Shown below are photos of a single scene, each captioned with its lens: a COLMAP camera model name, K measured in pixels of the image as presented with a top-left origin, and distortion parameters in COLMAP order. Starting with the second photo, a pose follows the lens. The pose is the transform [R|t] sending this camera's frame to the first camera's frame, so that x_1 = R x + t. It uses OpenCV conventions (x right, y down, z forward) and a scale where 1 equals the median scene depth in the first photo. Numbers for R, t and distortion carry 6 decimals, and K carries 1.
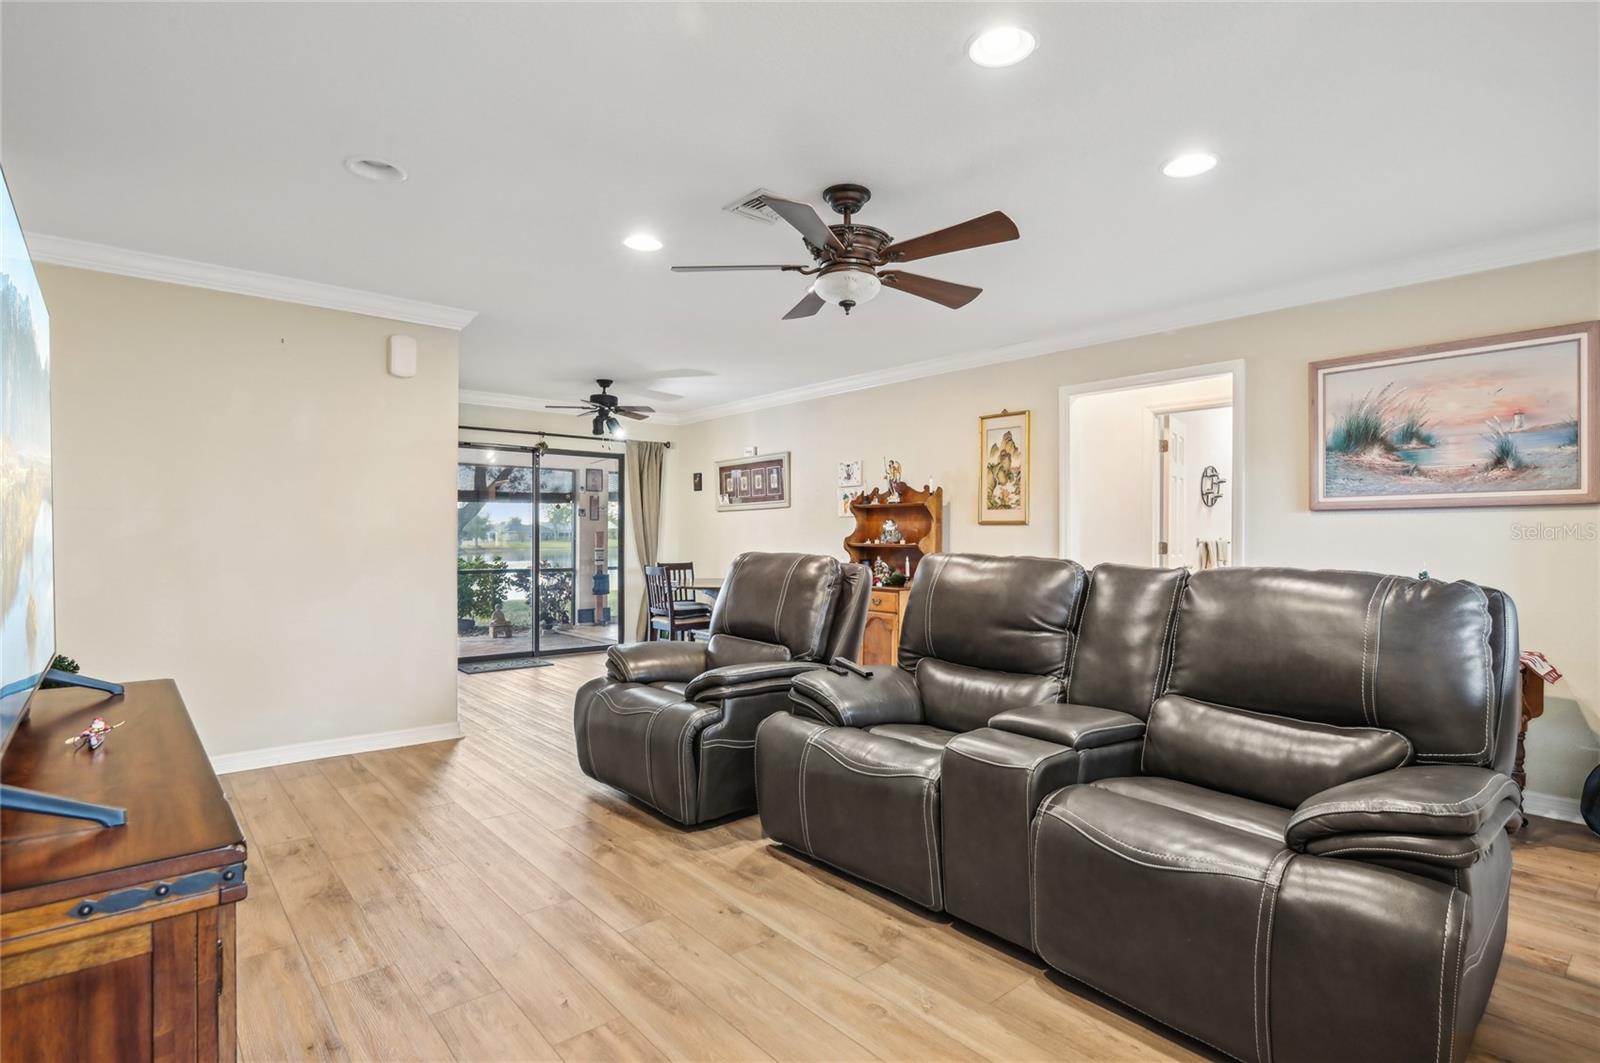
lens RADIAL K [[797.6, 0, 800.0], [0, 797.6, 531.5], [0, 0, 1]] dist [-0.000453, -0.000103]
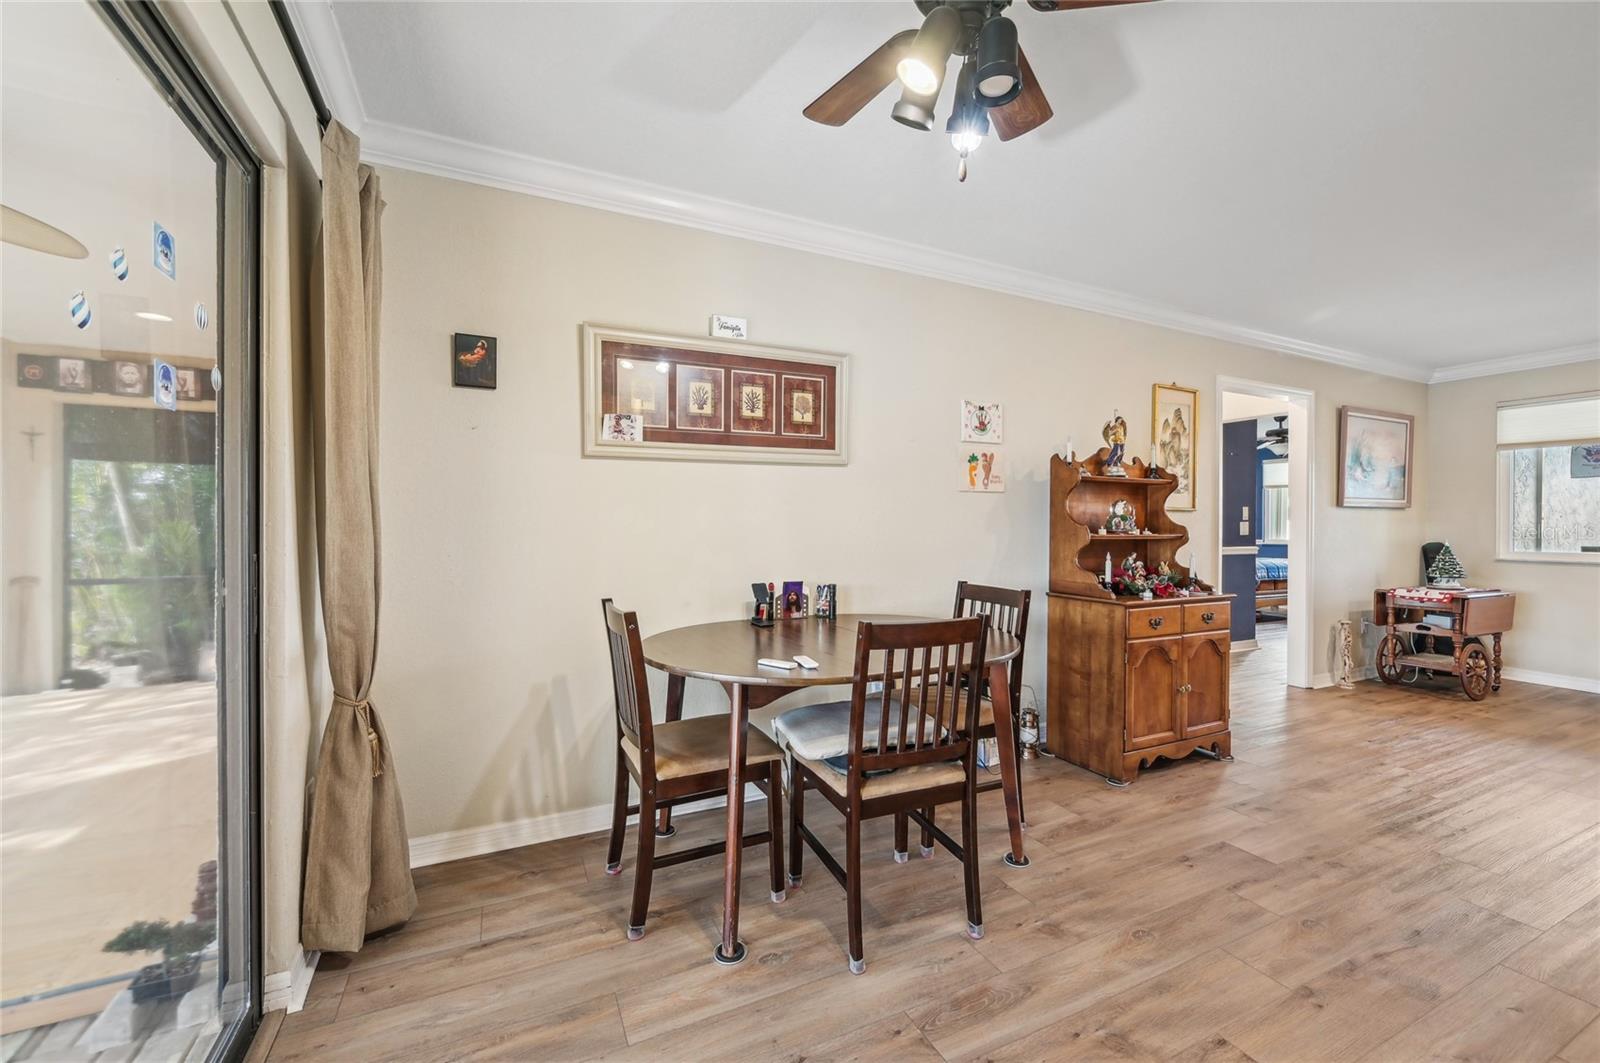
lens RADIAL K [[633.0, 0, 800.0], [0, 633.0, 531.5], [0, 0, 1]] dist [-0.003533, -0.000257]
pose [[0.251178, -0.008537, 0.967903, -0.553297], [-0.003832, 0.999944, 0.009814, 0.009320], [-0.967933, -0.006174, 0.251131, 1.263336]]
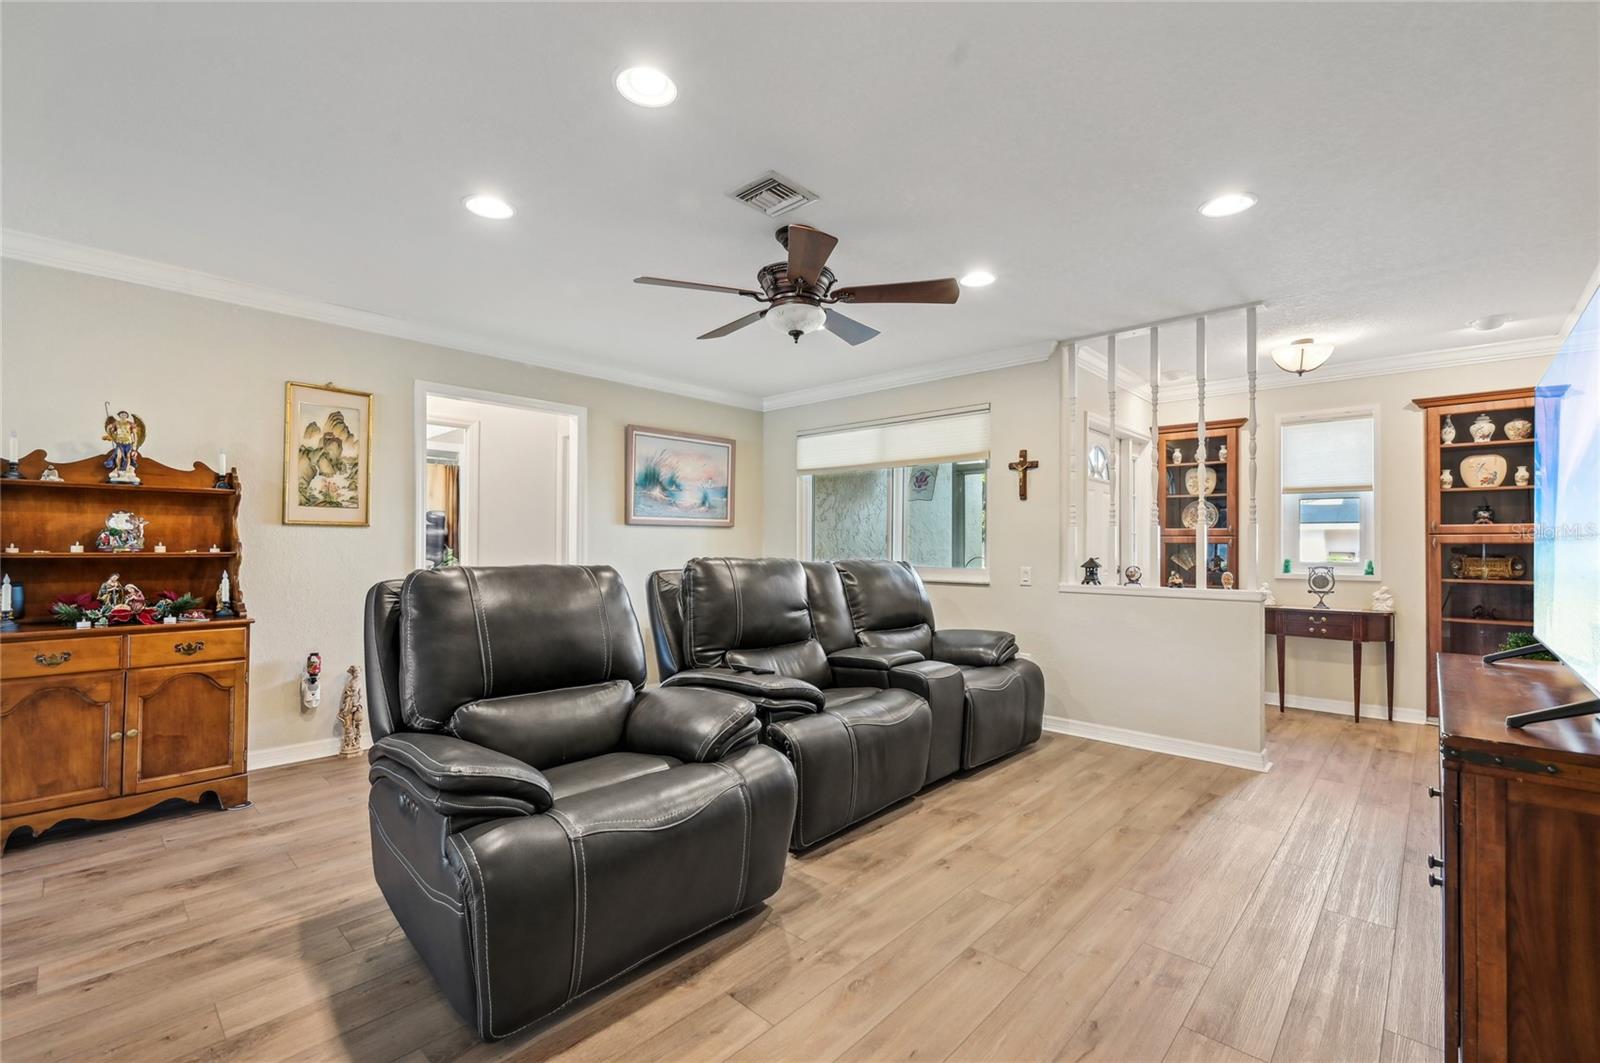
lens RADIAL K [[698.5, 0, 802.4], [0, 698.5, 536.1], [0, 0, 1]] dist [0.003080, 0.000199]
pose [[-0.121334, 0.011176, 0.992549, -0.510850], [-0.008916, 0.999884, -0.012348, 0.005896], [-0.992572, -0.010348, -0.121220, 0.630969]]
